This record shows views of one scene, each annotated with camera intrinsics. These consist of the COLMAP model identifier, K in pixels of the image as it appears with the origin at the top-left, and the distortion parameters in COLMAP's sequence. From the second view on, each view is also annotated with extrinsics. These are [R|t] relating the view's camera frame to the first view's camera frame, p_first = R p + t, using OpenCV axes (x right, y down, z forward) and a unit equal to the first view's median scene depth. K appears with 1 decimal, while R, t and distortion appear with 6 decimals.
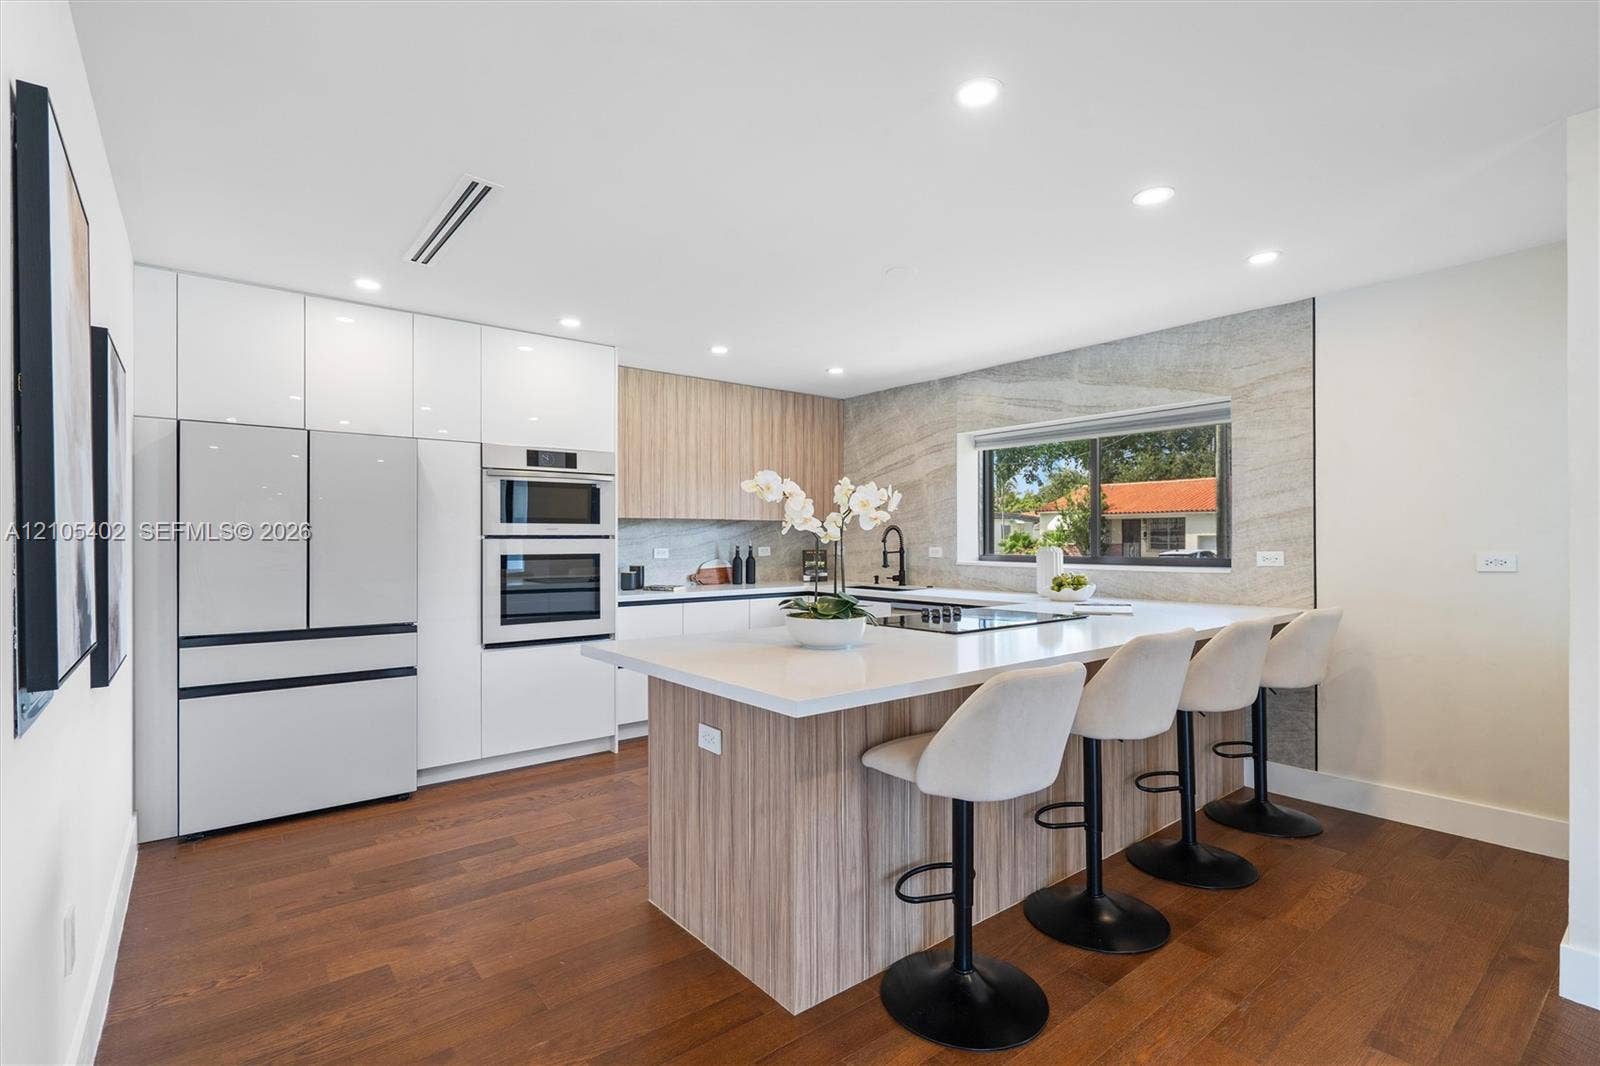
lens RADIAL K [[711.4, 0, 800.0], [0, 711.4, 533.0], [0, 0, 1]] dist [-0.002925, -0.000609]
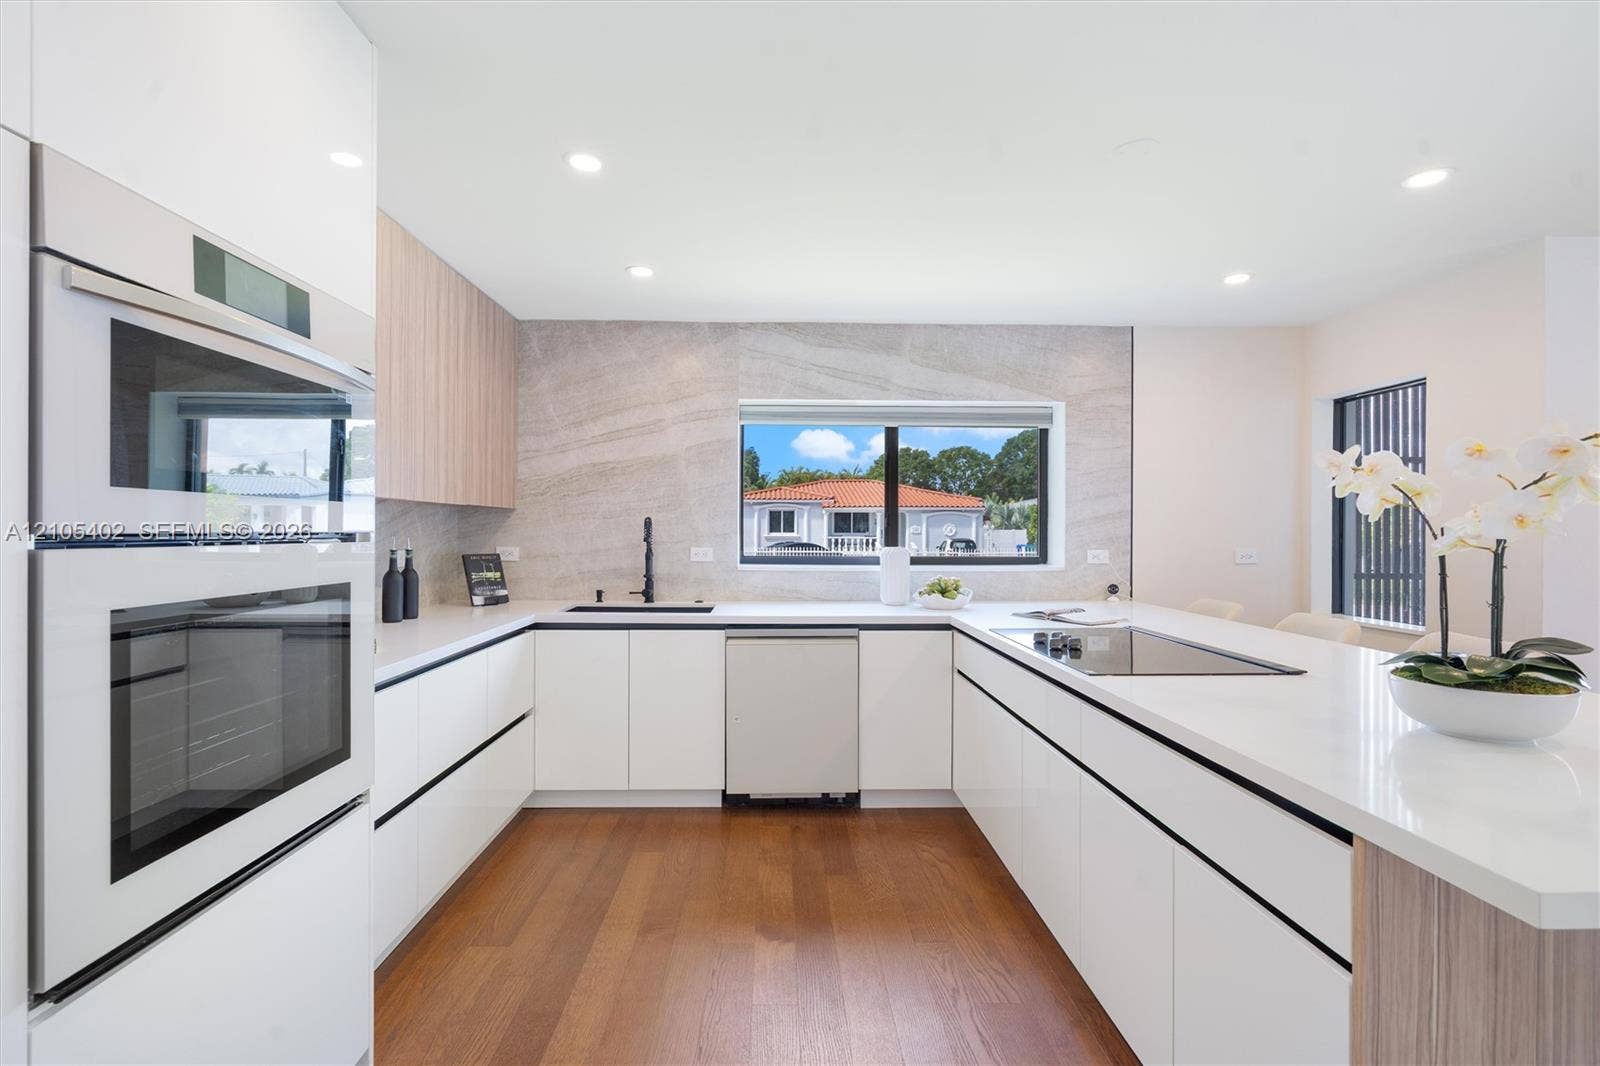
lens RADIAL K [[711.4, 0, 800.0], [0, 711.4, 533.0], [0, 0, 1]] dist [-0.002925, -0.000609]
pose [[0.630954, 0.002011, 0.775818, -0.420470], [-0.010800, 0.999923, 0.006192, -0.001462], [-0.775745, -0.012286, 0.630927, 0.586179]]
